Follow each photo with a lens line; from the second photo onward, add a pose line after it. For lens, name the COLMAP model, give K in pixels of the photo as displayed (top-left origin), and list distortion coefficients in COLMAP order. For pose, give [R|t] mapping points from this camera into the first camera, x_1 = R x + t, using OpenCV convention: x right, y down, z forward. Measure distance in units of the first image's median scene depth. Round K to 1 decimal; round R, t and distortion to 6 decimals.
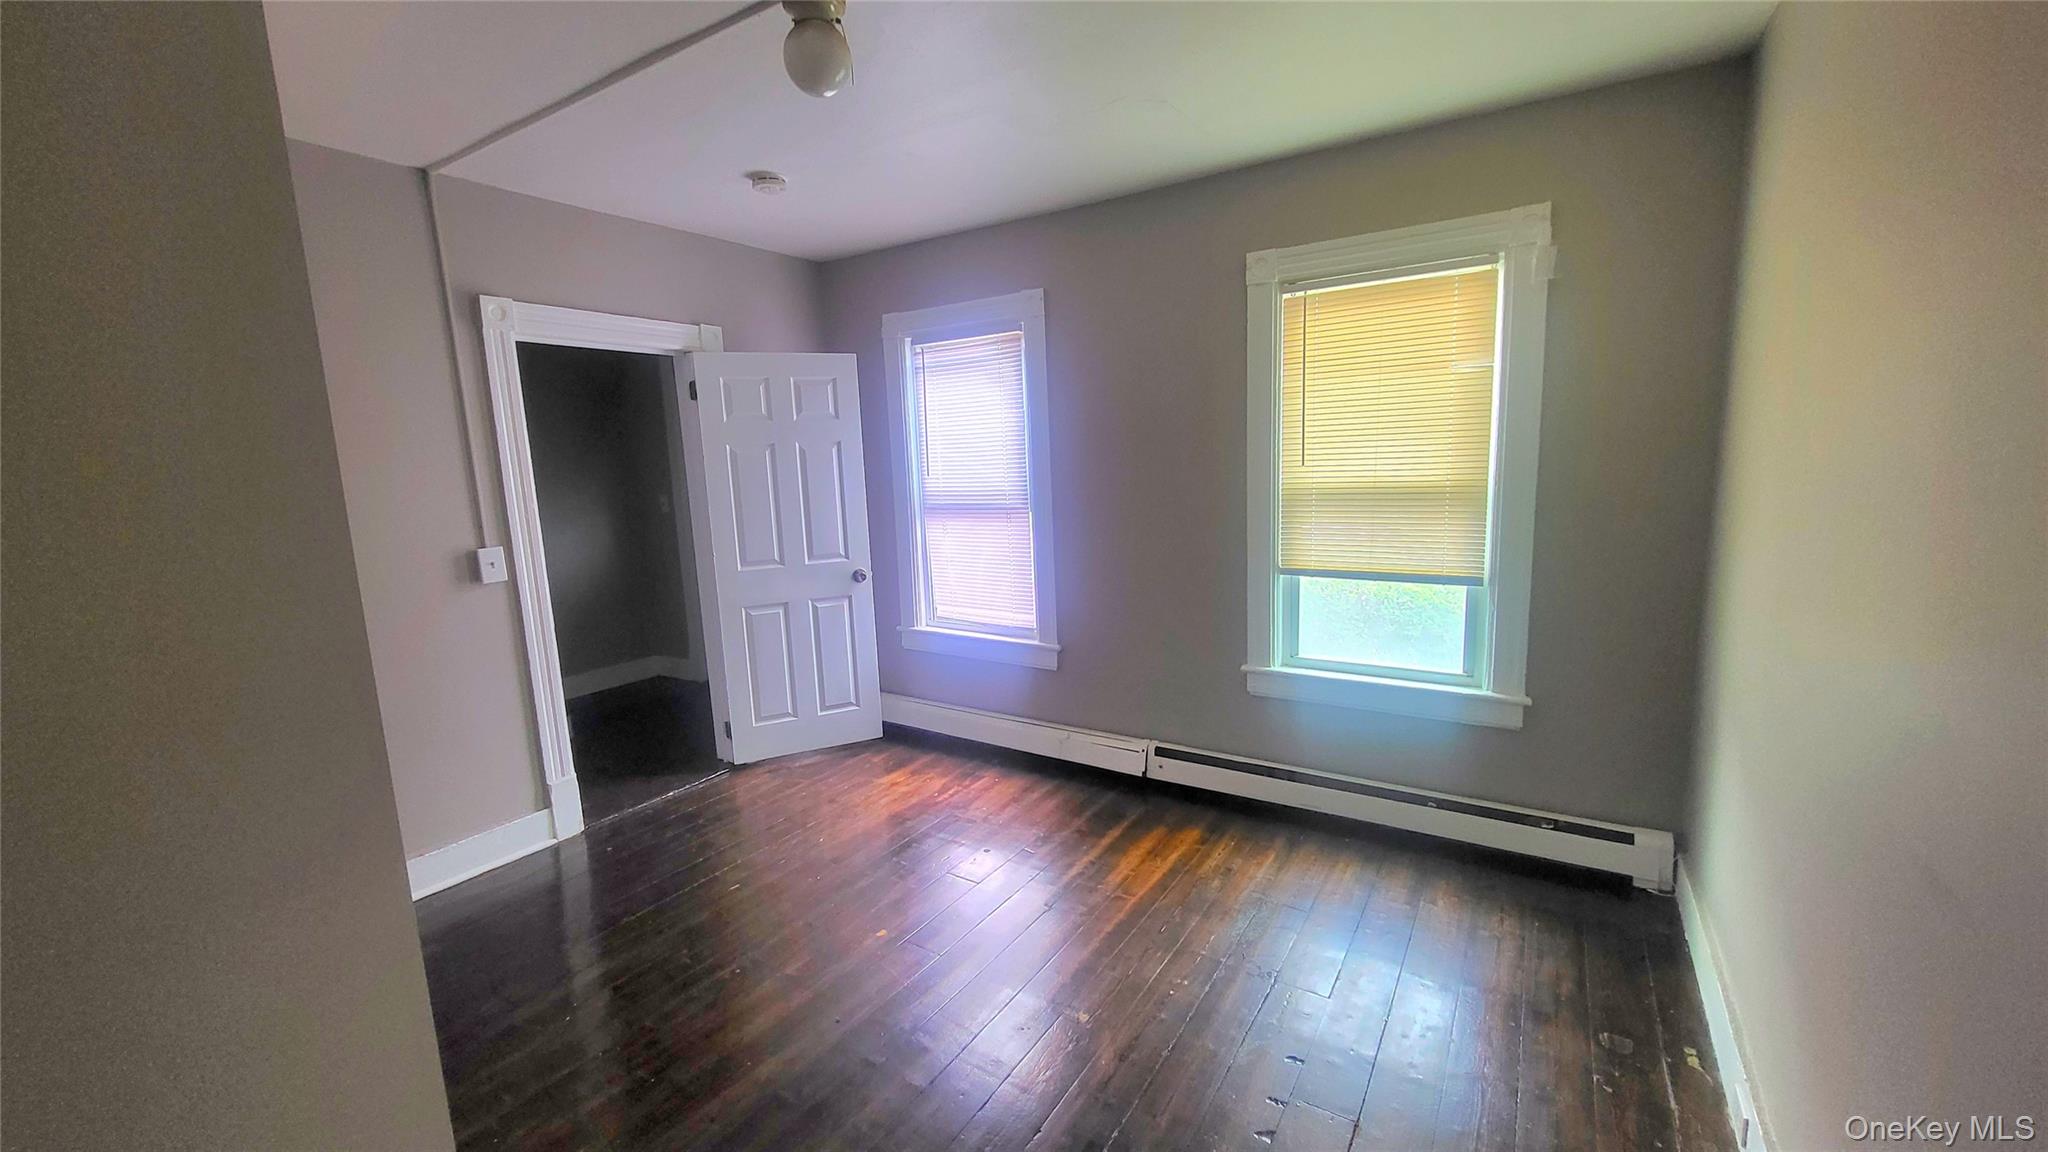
lens RADIAL K [[812.3, 0, 1009.0], [0, 812.3, 578.1], [0, 0, 1]] dist [-0.000884, 0.000863]
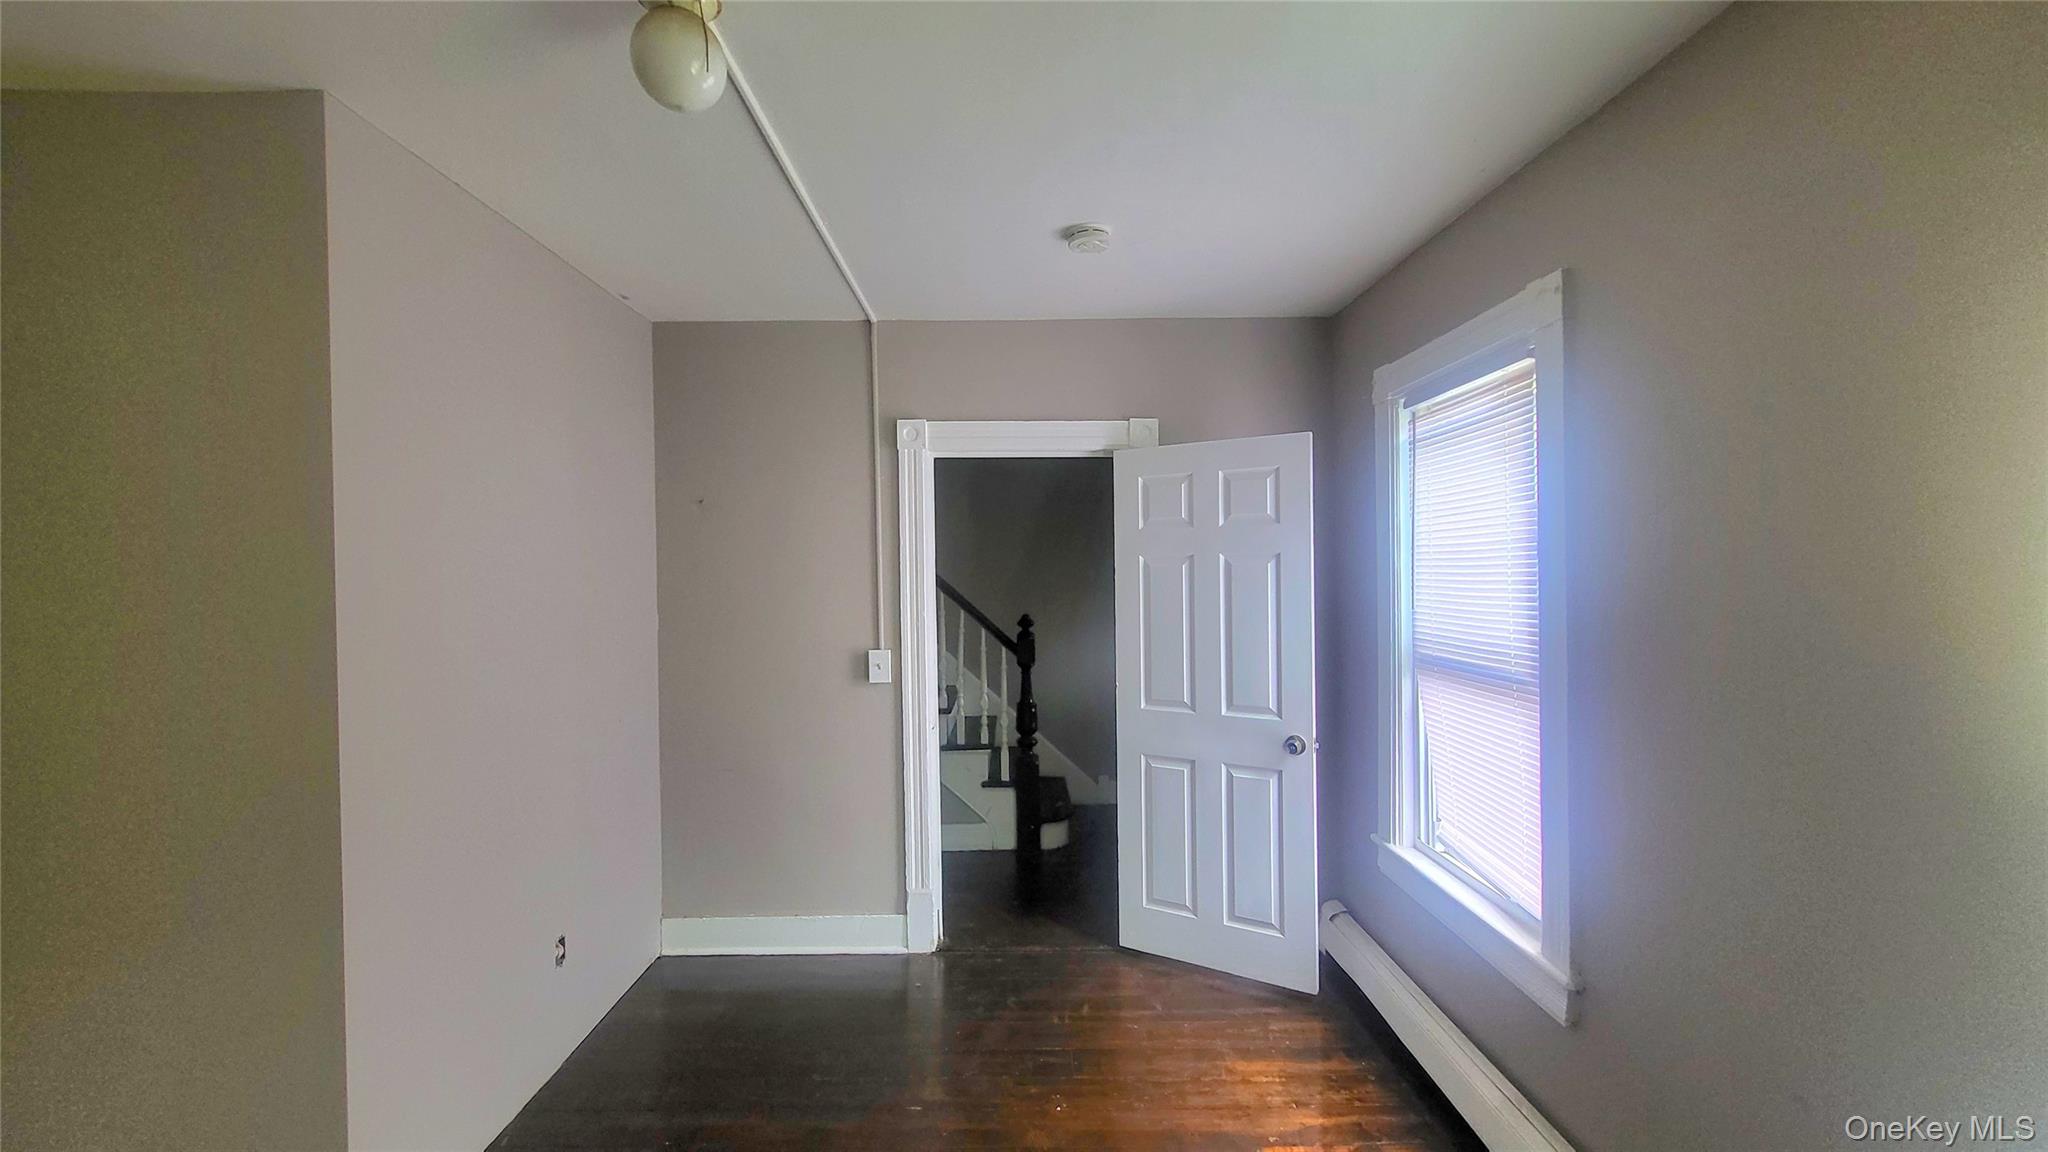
lens RADIAL K [[812.3, 0, 1021.4], [0, 812.3, 582.3], [0, 0, 1]] dist [-0.000884, 0.000863]
pose [[0.551266, 0.044897, -0.833121, 0.272142], [-0.138261, 0.989661, -0.038153, -0.086082], [0.822794, 0.136221, 0.551773, 0.429174]]
